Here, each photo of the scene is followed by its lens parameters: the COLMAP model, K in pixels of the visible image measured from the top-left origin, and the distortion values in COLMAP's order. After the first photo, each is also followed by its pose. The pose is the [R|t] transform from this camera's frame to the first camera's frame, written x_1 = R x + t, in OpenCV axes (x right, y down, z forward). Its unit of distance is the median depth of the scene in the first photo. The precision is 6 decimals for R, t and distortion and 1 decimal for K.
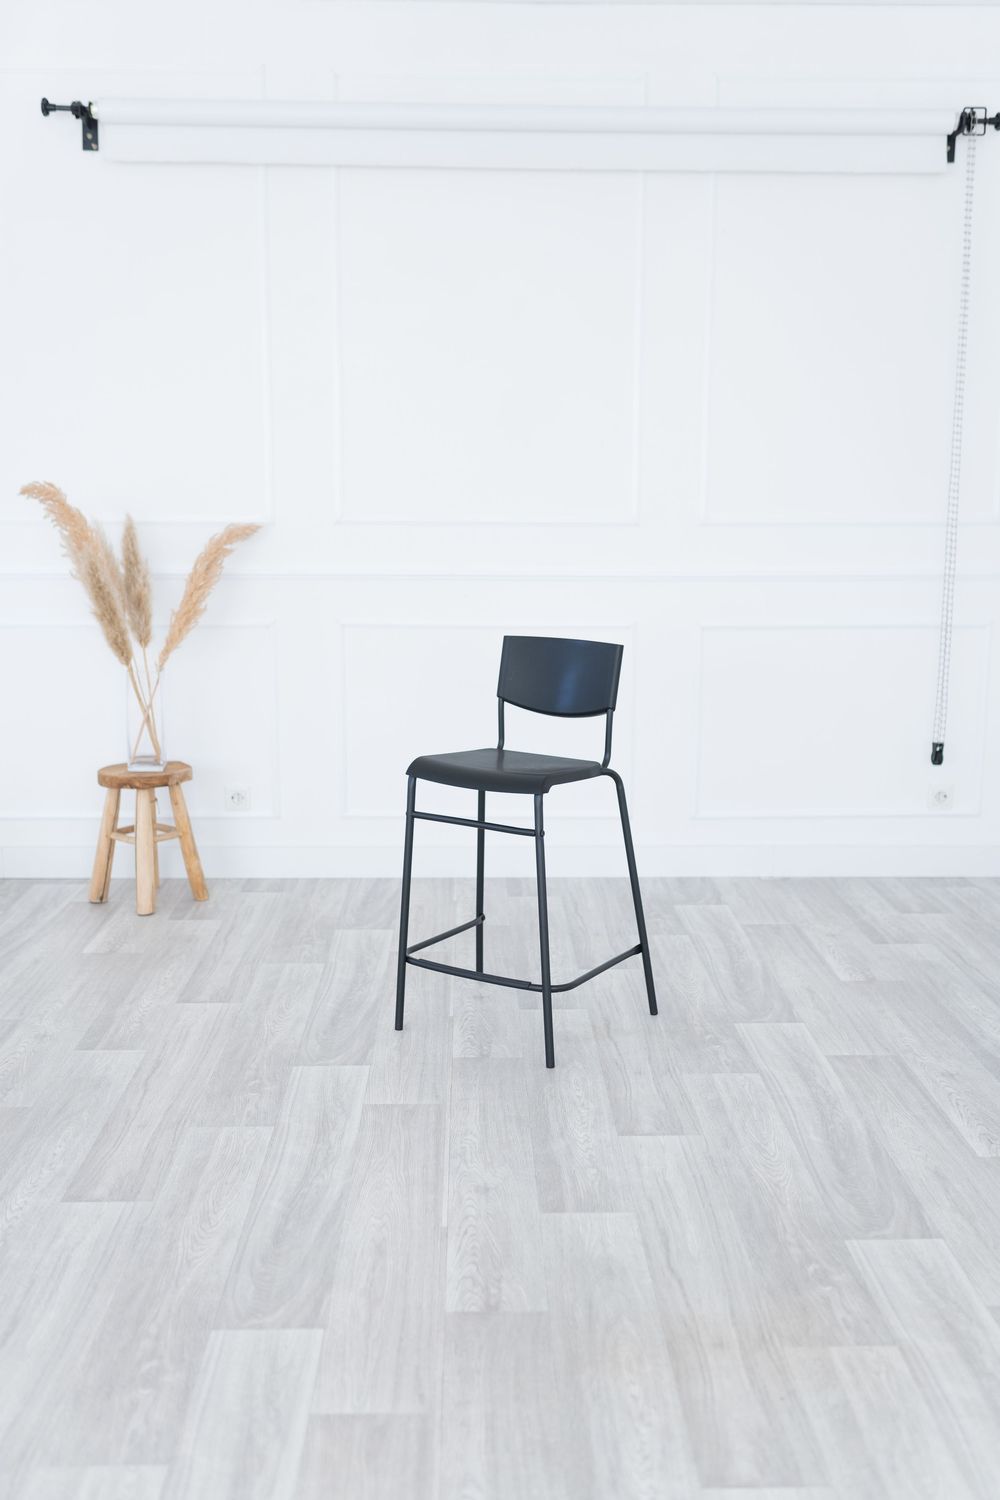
lens RADIAL K [[1421.3, 0, 500.0], [0, 1421.3, 750.0], [0, 0, 1]] dist [-0.006283, -0.002324]
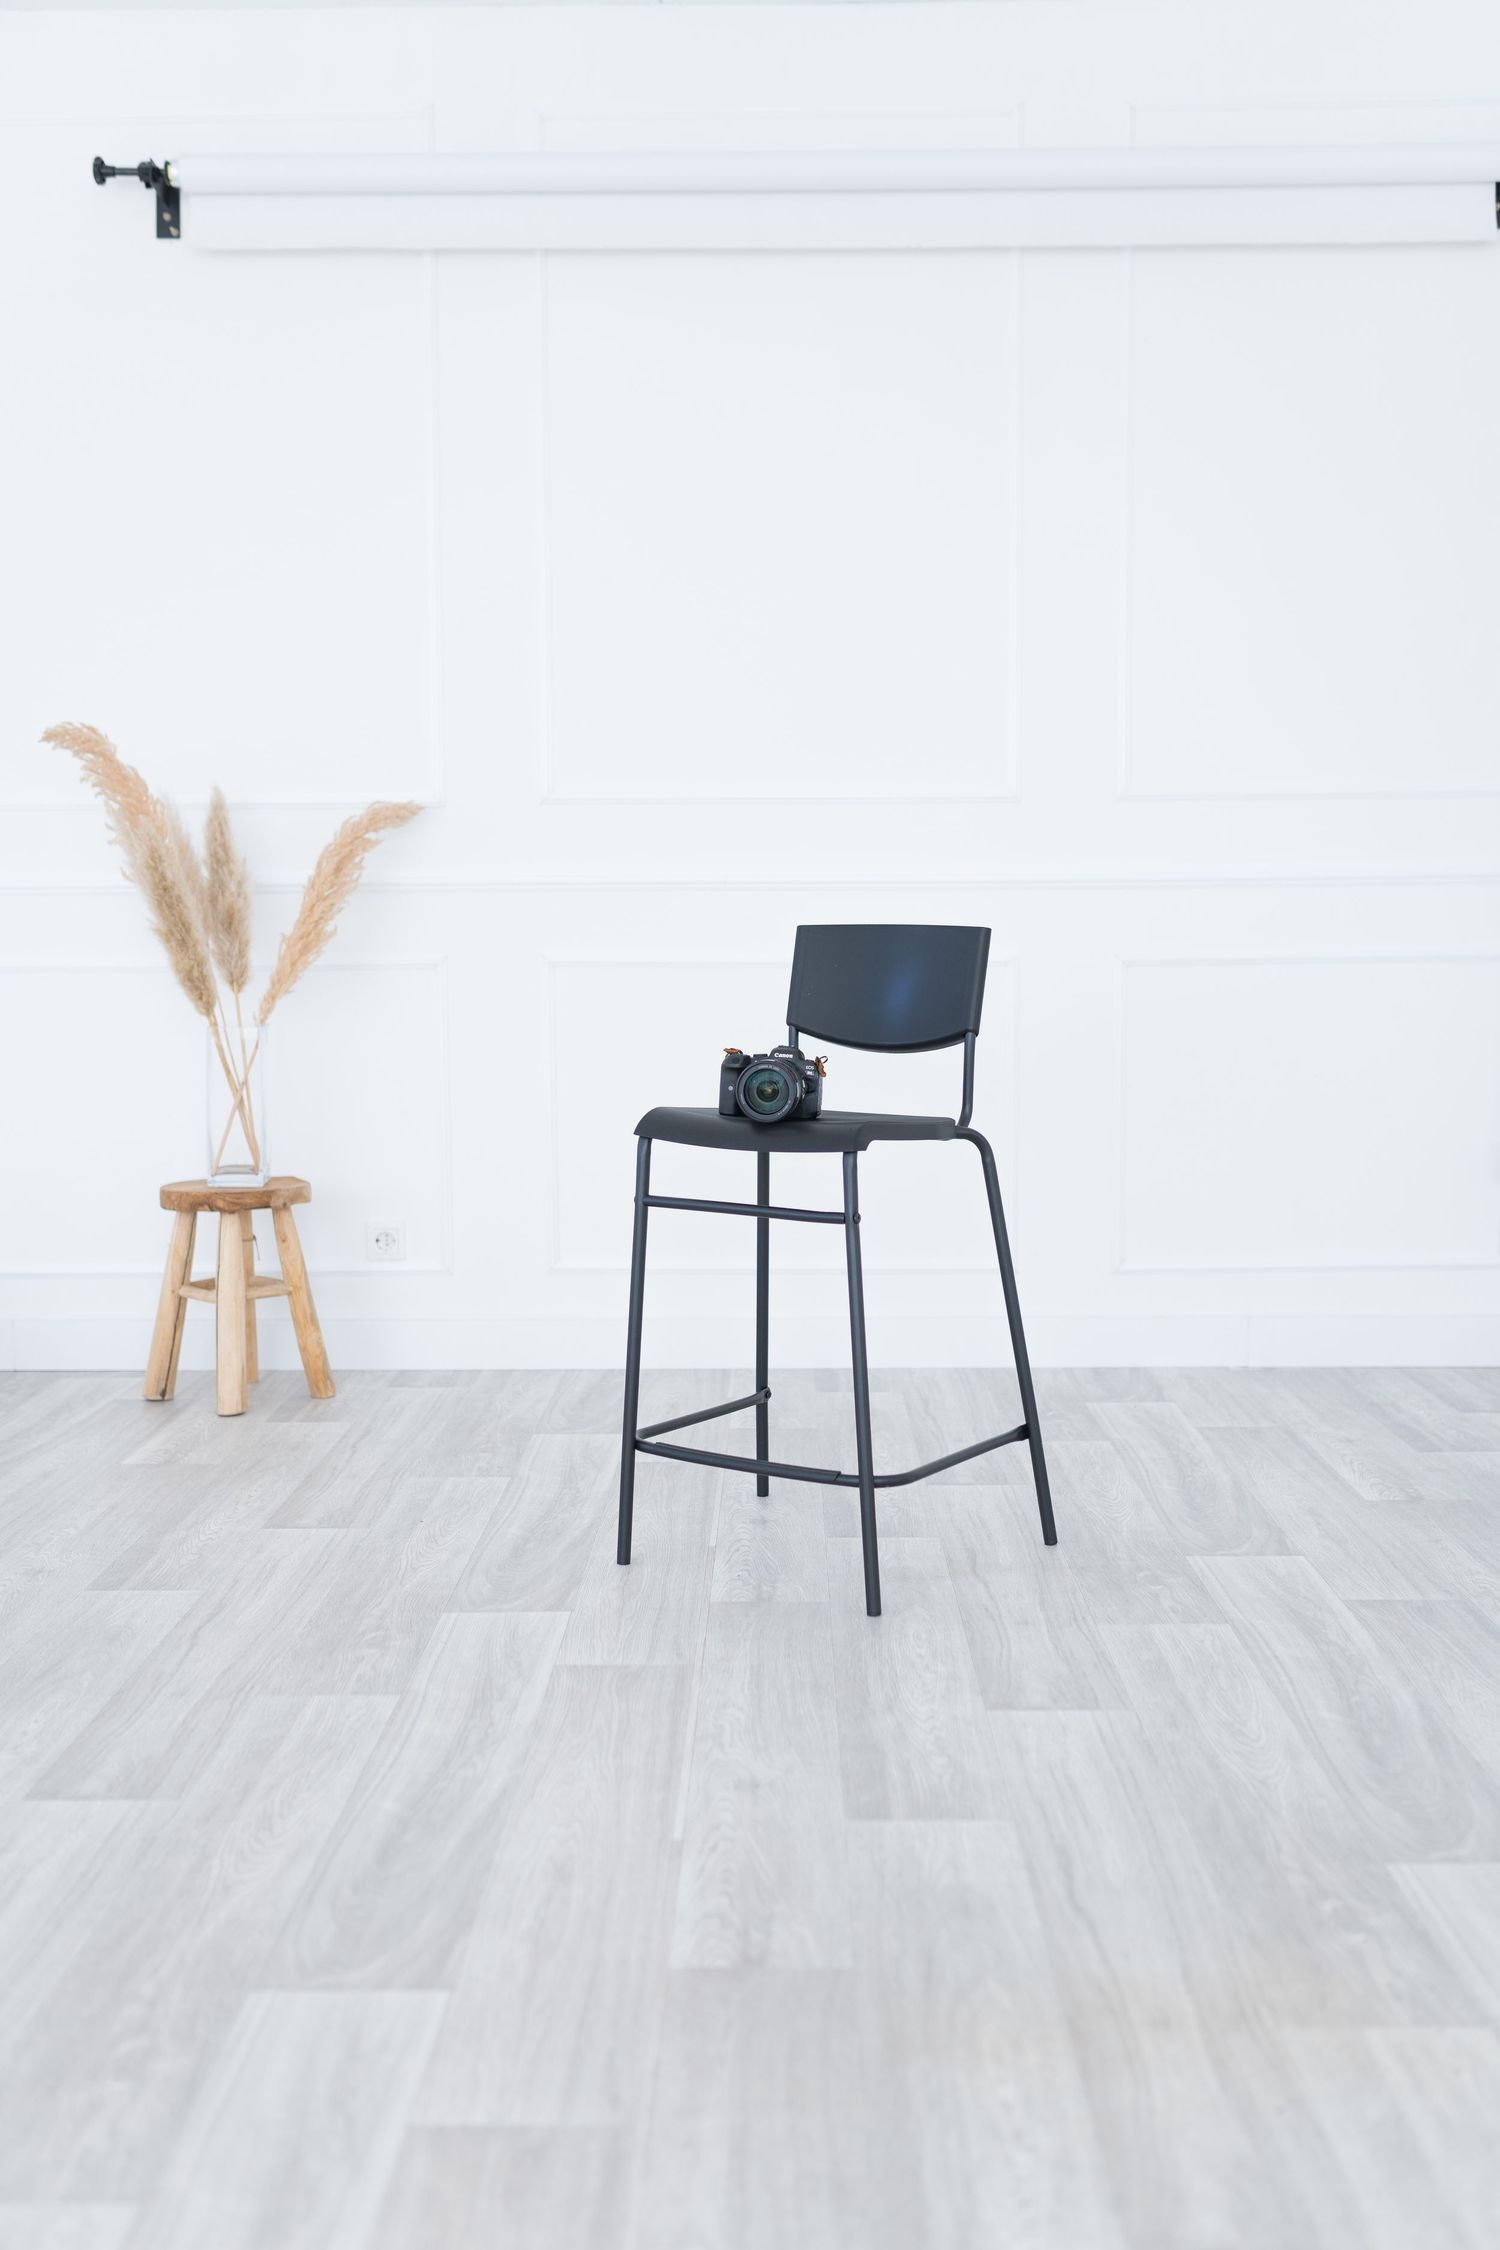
lens RADIAL K [[2131.9, 0, 750.0], [0, 2131.9, 1125.0], [0, 0, 1]] dist [-0.006283, -0.002324]
pose [[0.999221, -0.006961, -0.038848, 0.018835], [0.003604, 0.996303, -0.085833, 0.091416], [0.039302, 0.085627, 0.995552, 0.091585]]
